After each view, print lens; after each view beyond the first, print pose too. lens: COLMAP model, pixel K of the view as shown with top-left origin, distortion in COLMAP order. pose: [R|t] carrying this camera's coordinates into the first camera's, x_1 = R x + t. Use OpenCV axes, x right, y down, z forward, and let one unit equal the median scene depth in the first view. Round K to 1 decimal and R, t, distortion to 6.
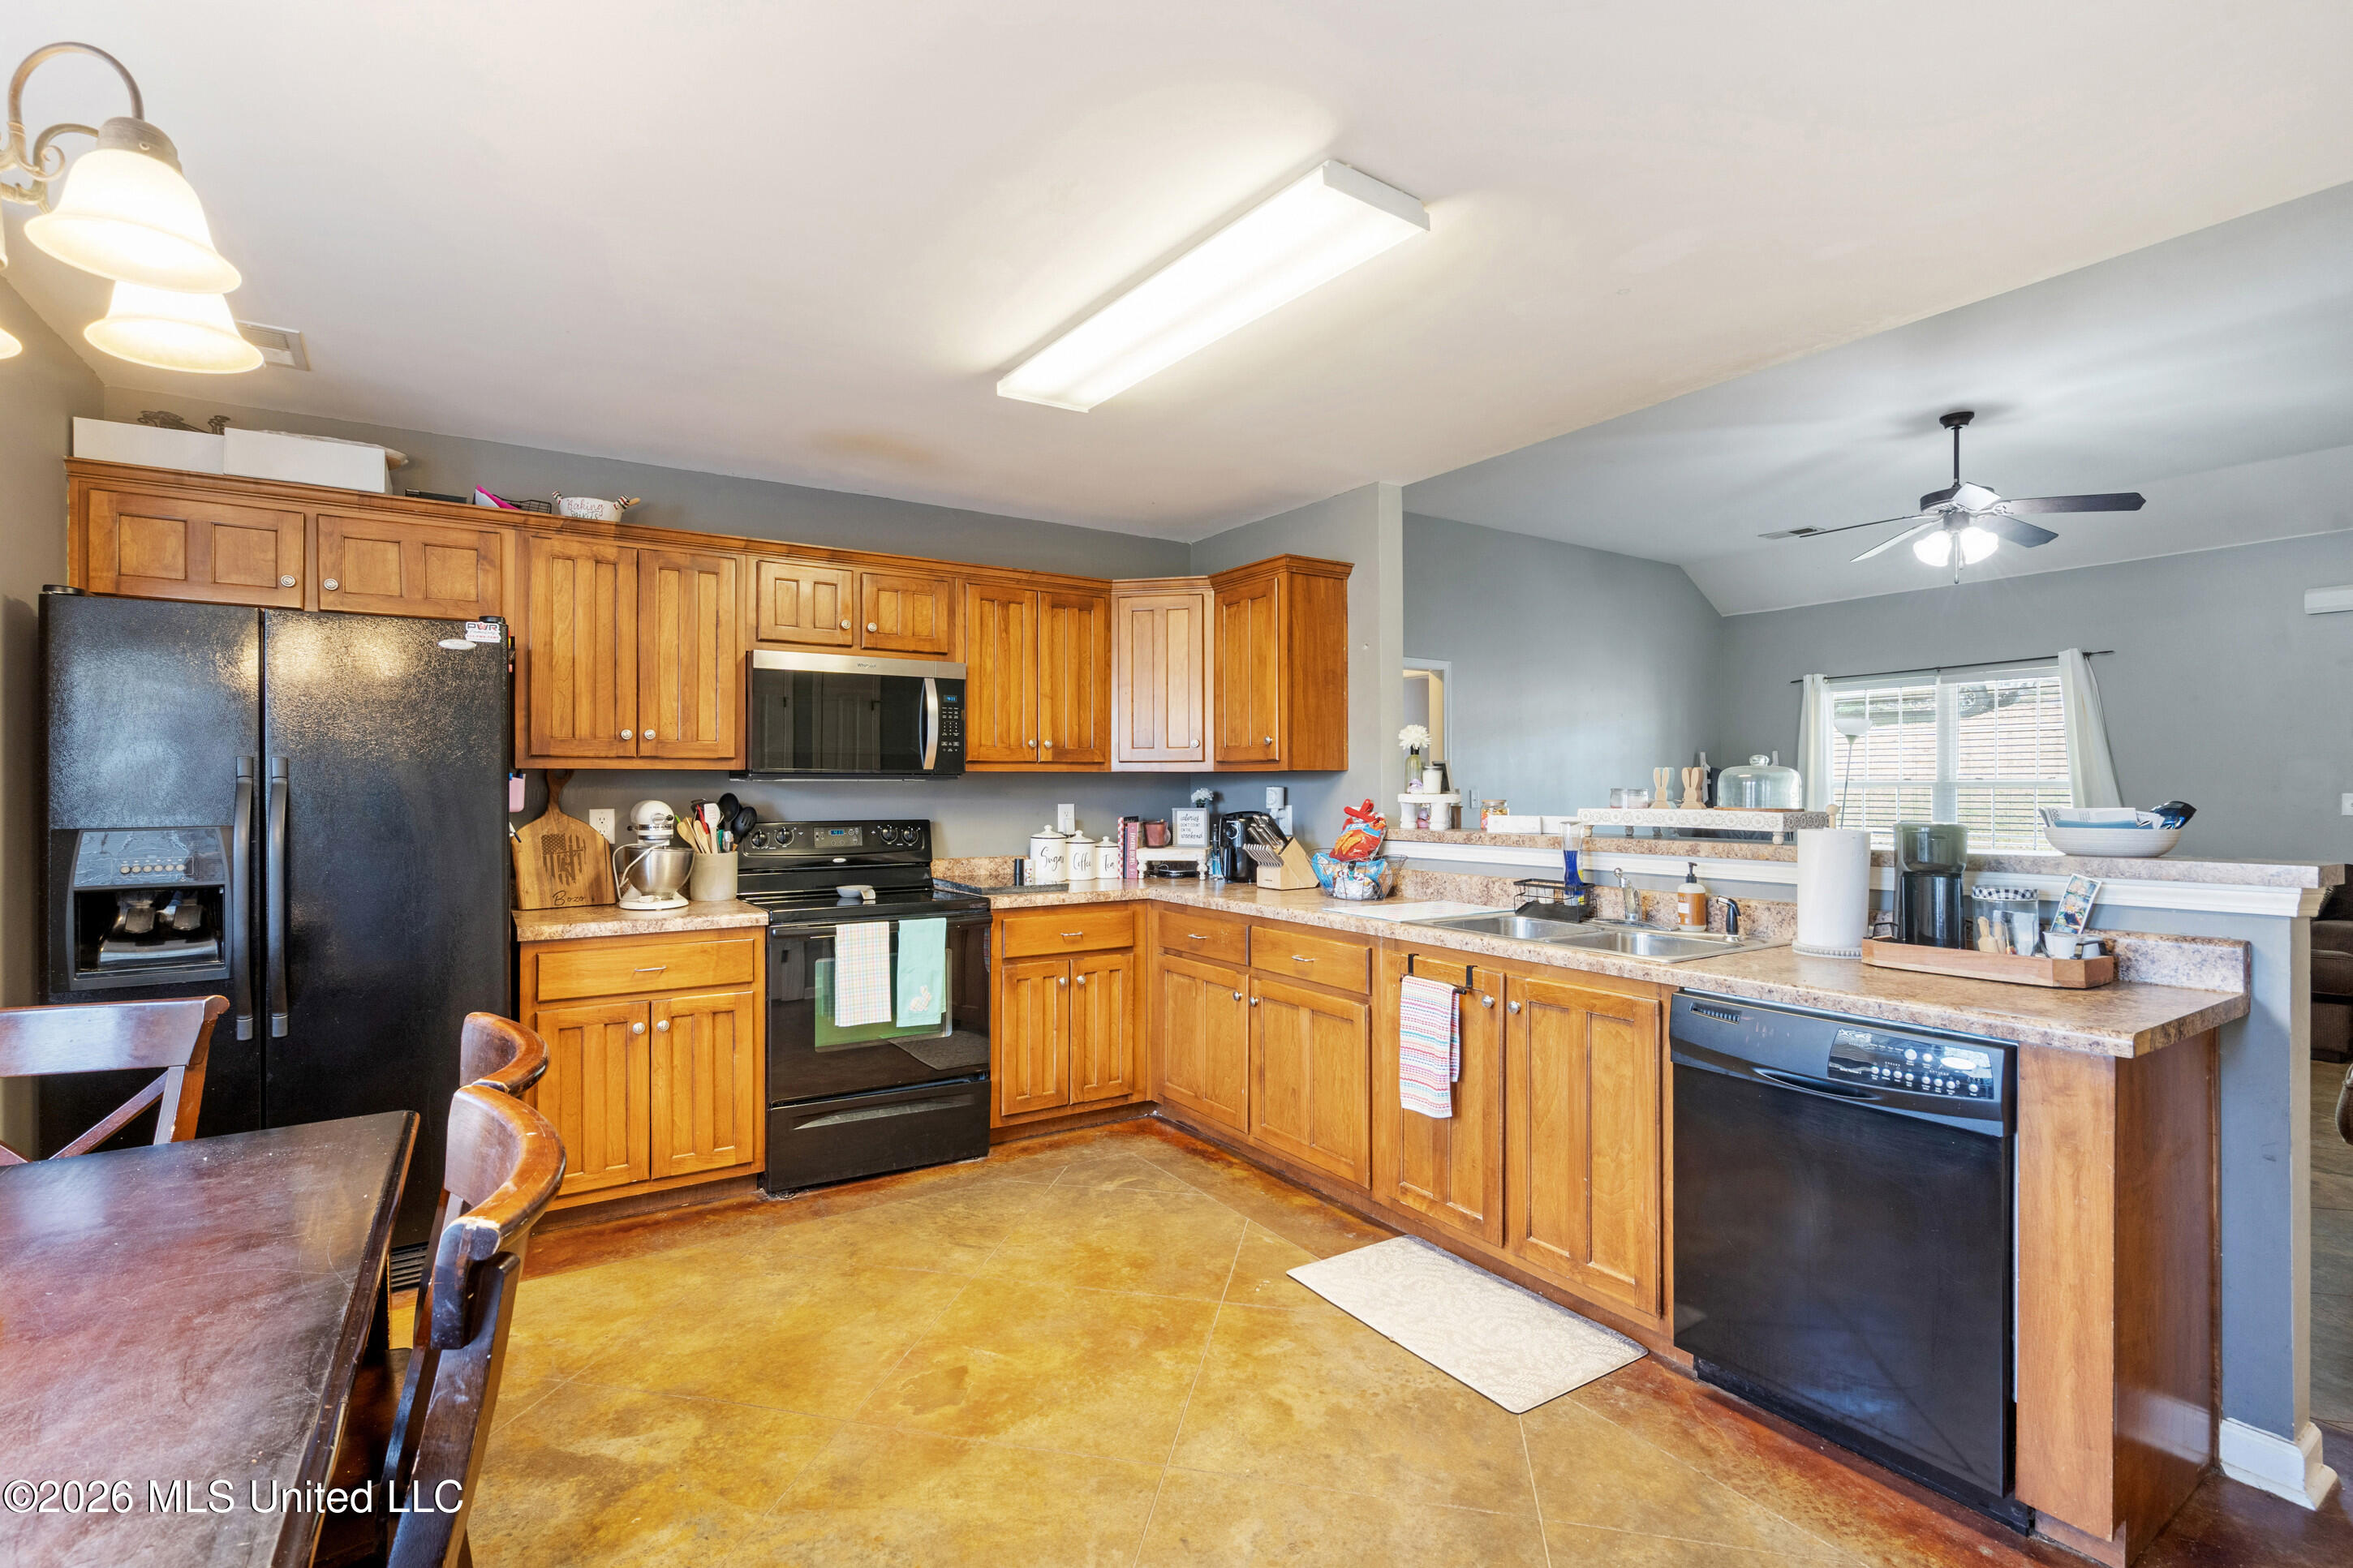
lens RADIAL K [[1077.9, 0, 1169.5], [0, 1077.9, 786.8], [0, 0, 1]] dist [-0.005925, 0.001362]
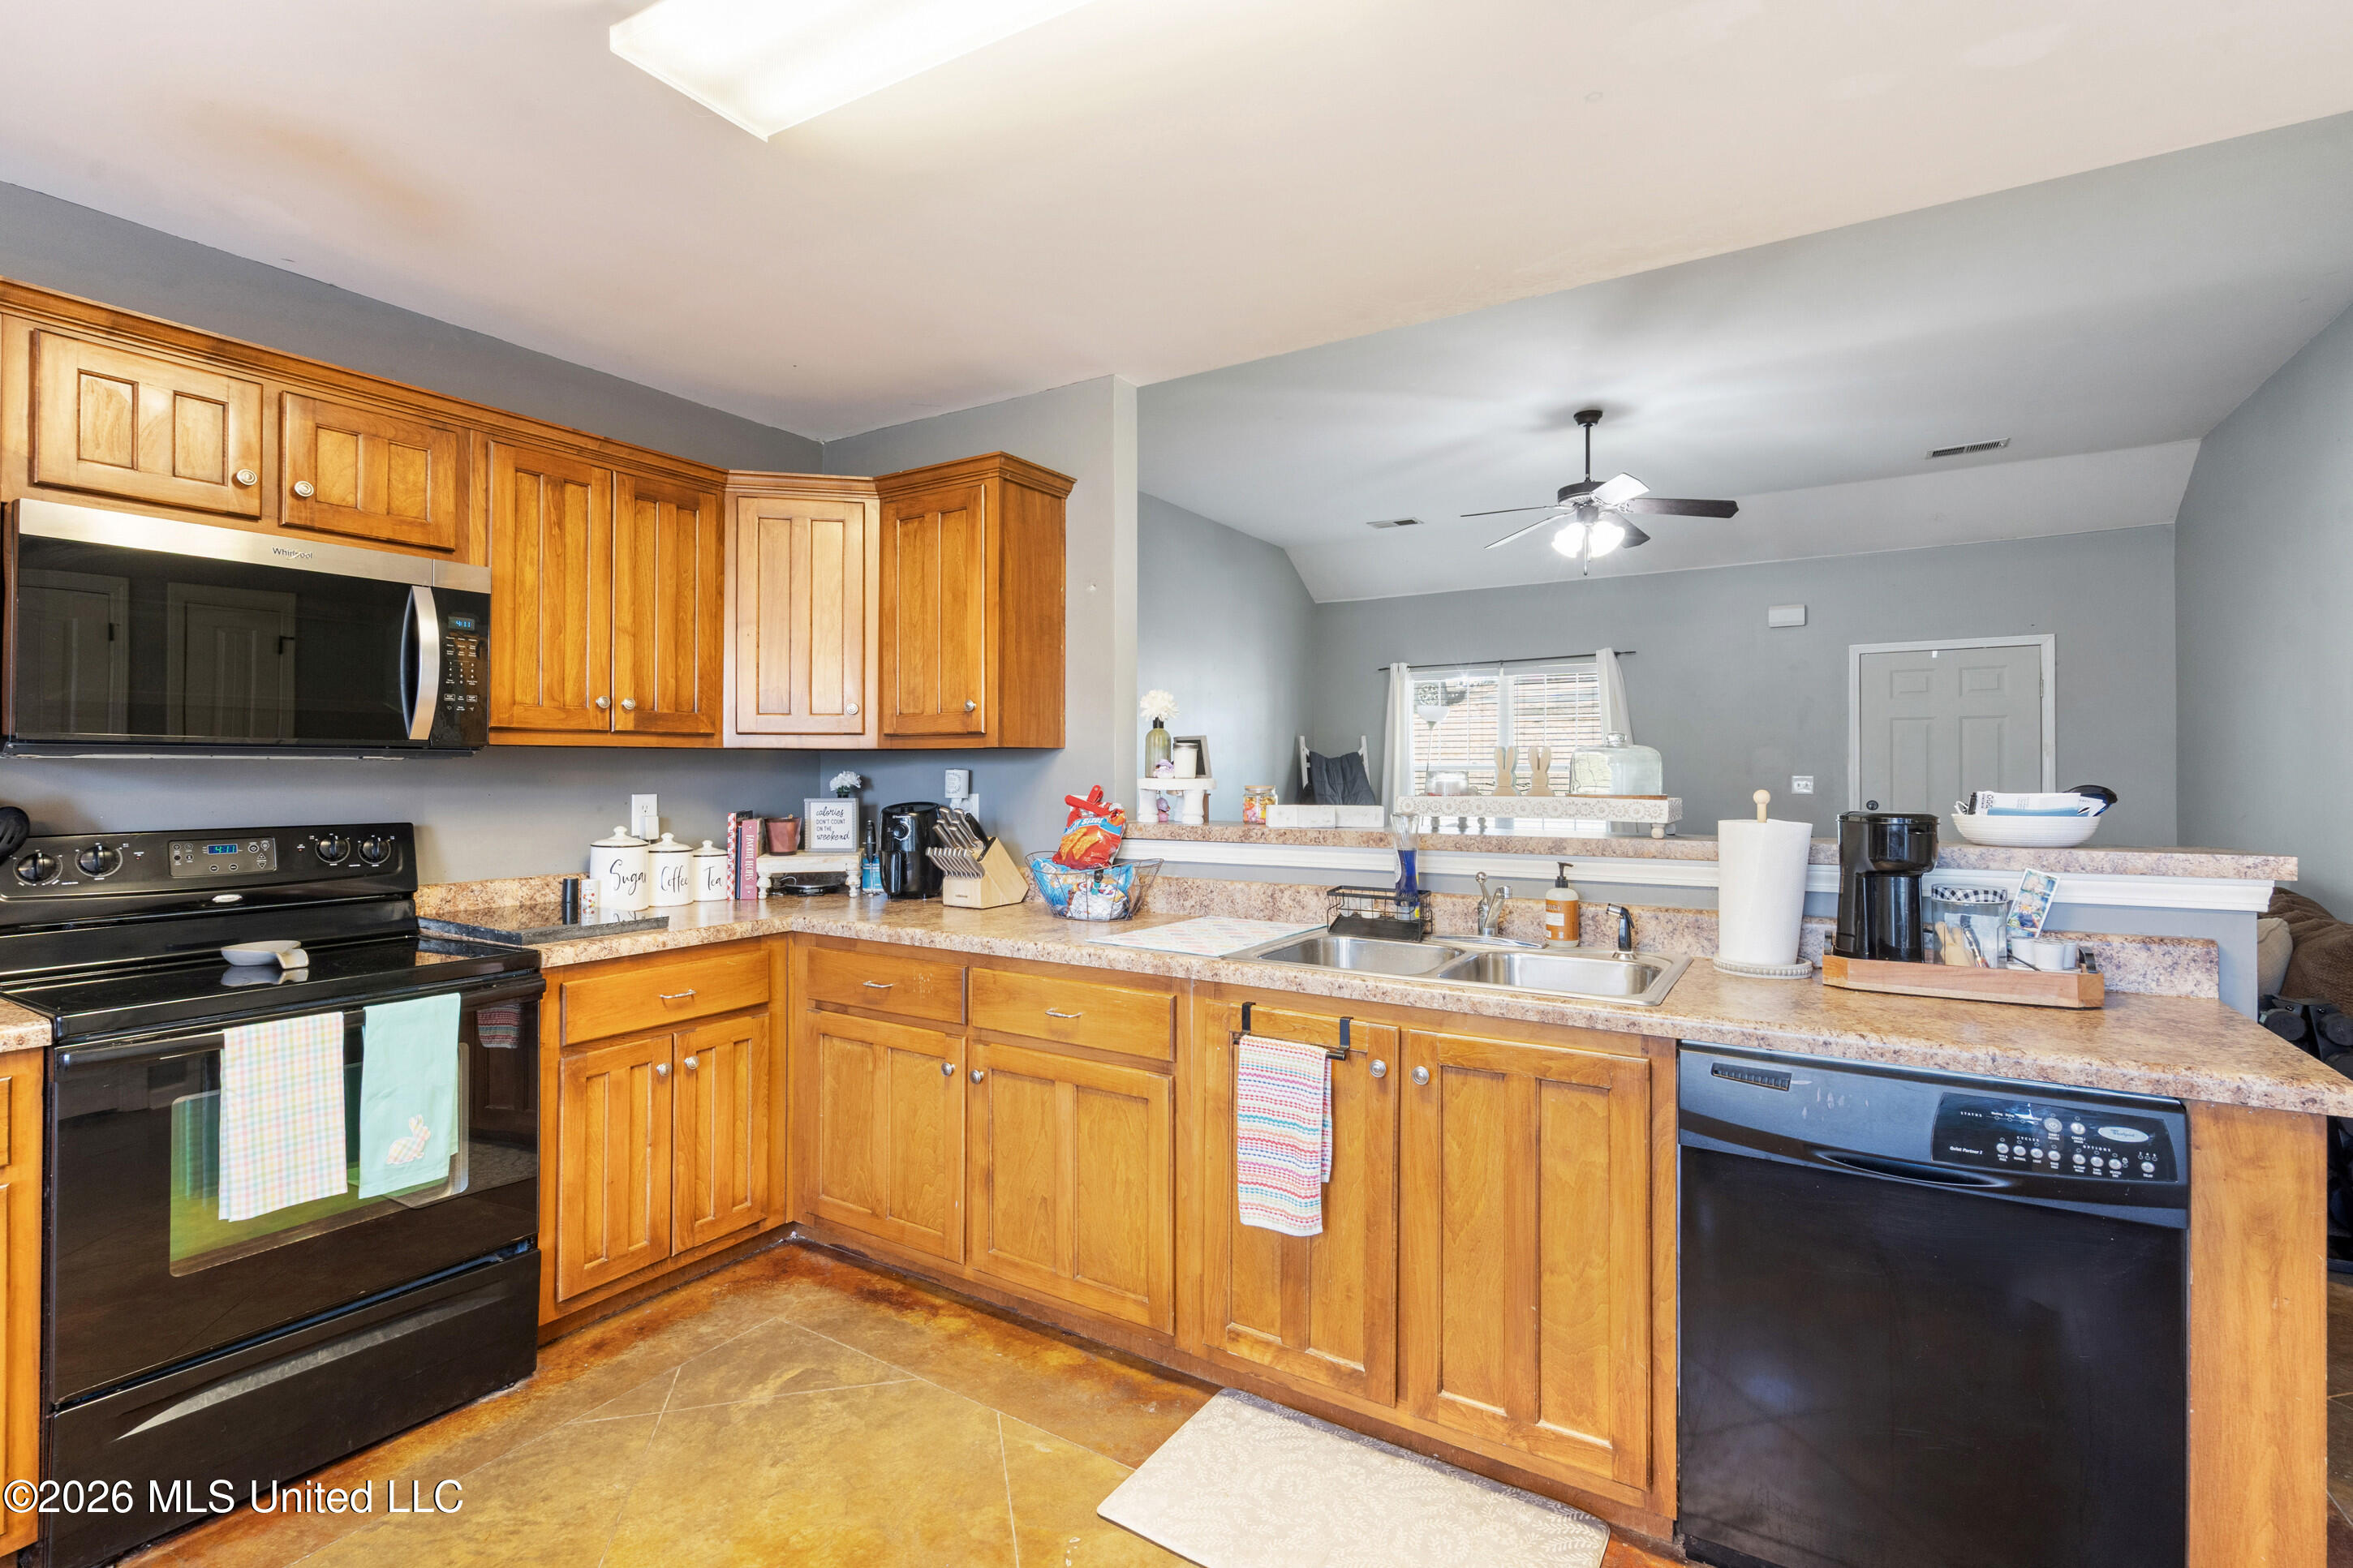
lens RADIAL K [[1077.9, 0, 1162.3], [0, 1077.9, 762.0], [0, 0, 1]] dist [-0.005925, 0.001362]
pose [[0.910051, 0.003614, 0.414481, -0.101822], [-0.000456, 0.999970, -0.007720, 0.000537], [-0.414496, 0.006836, 0.910025, 0.308039]]
